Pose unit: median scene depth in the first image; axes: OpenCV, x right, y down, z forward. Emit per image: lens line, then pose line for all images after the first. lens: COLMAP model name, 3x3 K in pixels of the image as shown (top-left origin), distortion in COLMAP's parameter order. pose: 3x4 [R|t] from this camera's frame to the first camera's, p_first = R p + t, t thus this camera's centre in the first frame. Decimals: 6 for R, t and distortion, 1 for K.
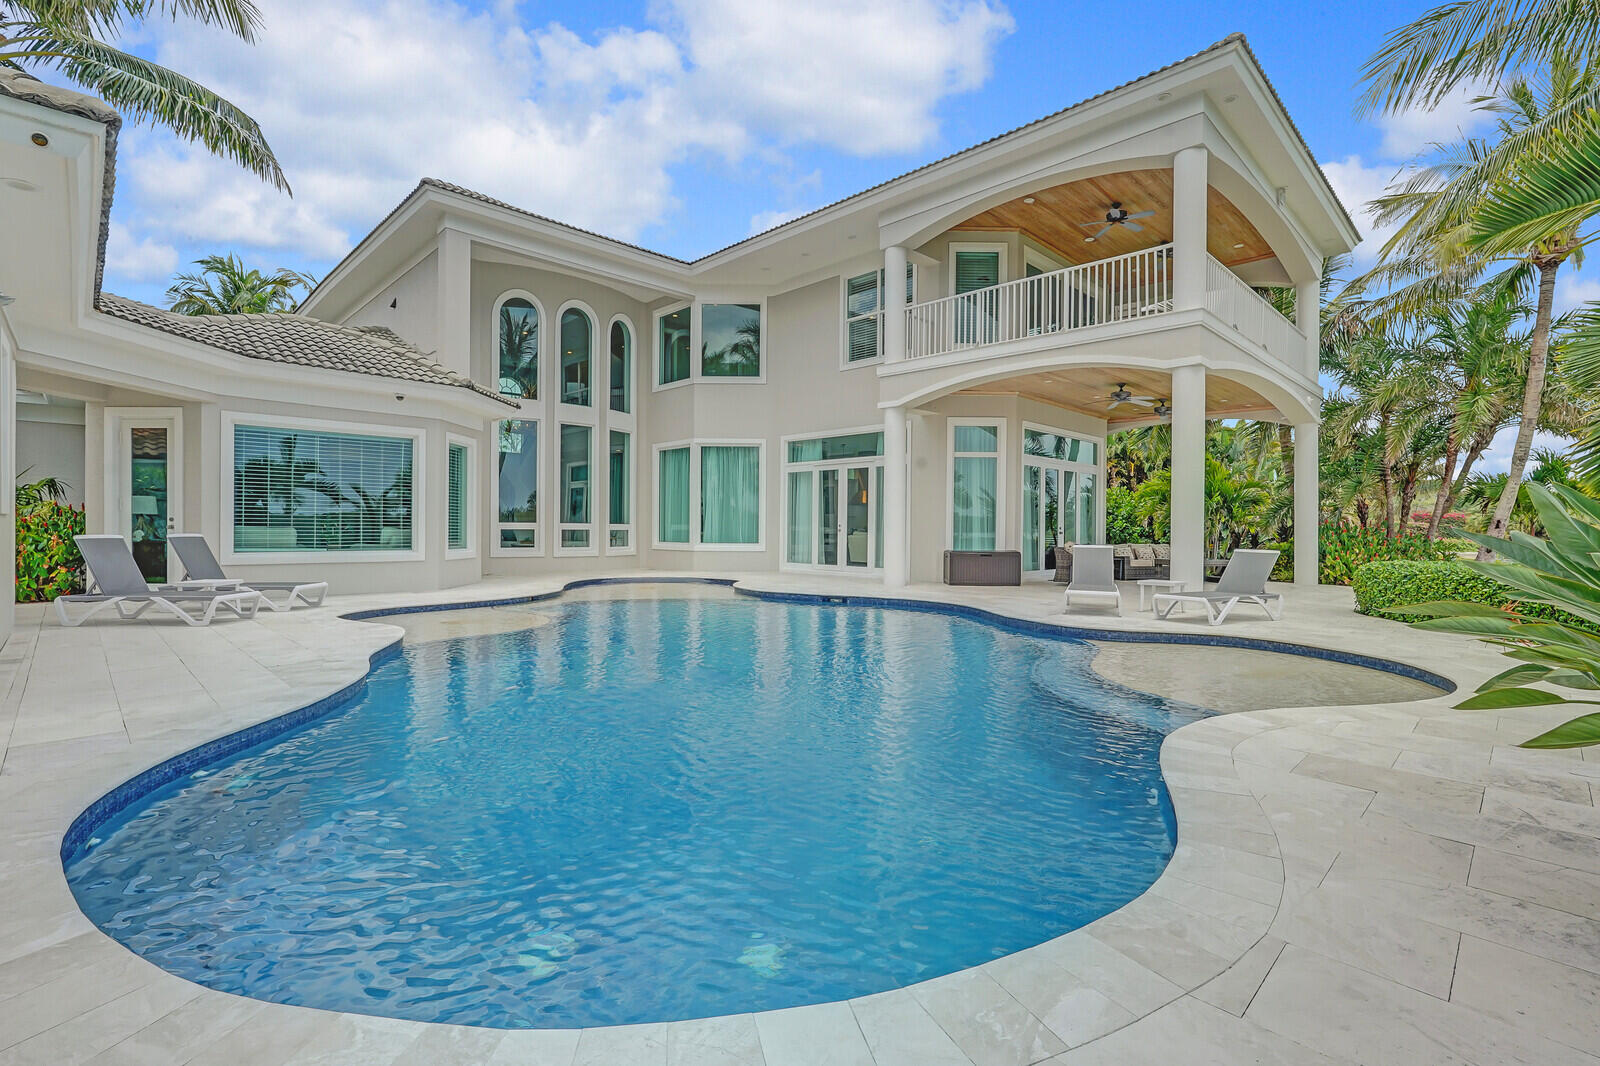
lens RADIAL K [[712.9, 0, 800.0], [0, 712.9, 533.0], [0, 0, 1]] dist [-0.004845, -0.000349]
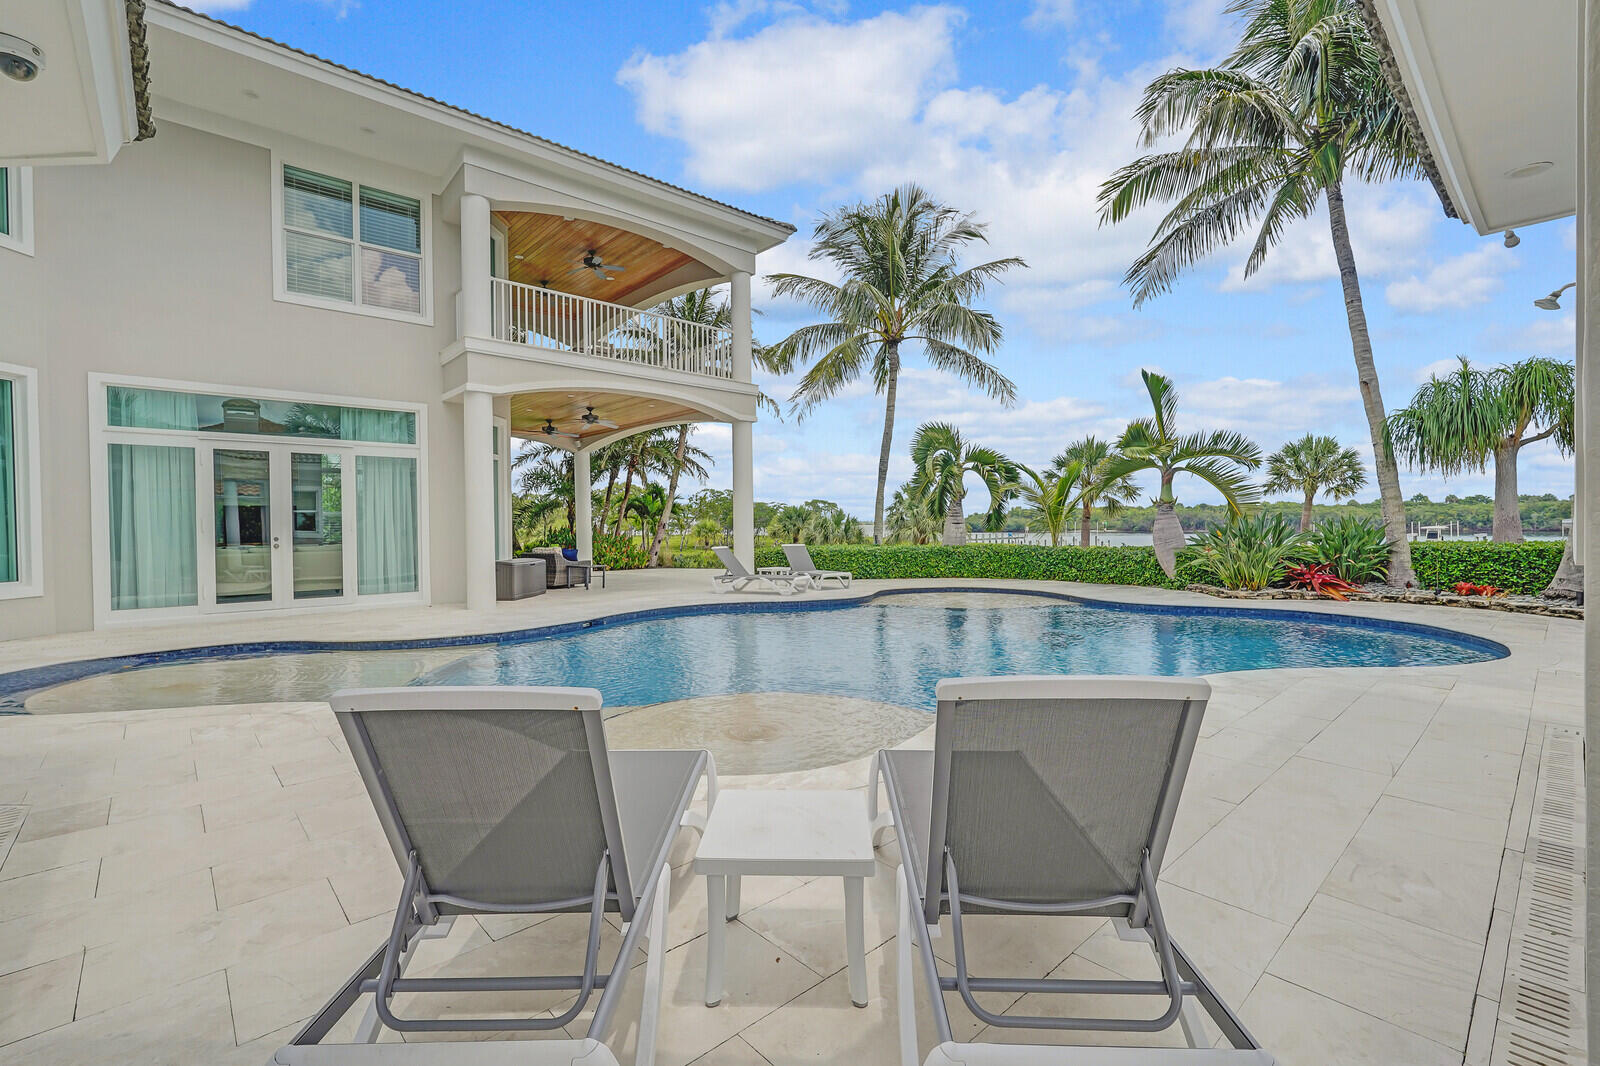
lens RADIAL K [[712.9, 0, 800.0], [0, 712.9, 533.0], [0, 0, 1]] dist [-0.004845, -0.000349]
pose [[0.044011, -0.021052, 0.998809, -0.545841], [0.027577, 0.999423, 0.019850, -0.014403], [-0.998650, 0.026671, 0.044566, 0.475891]]
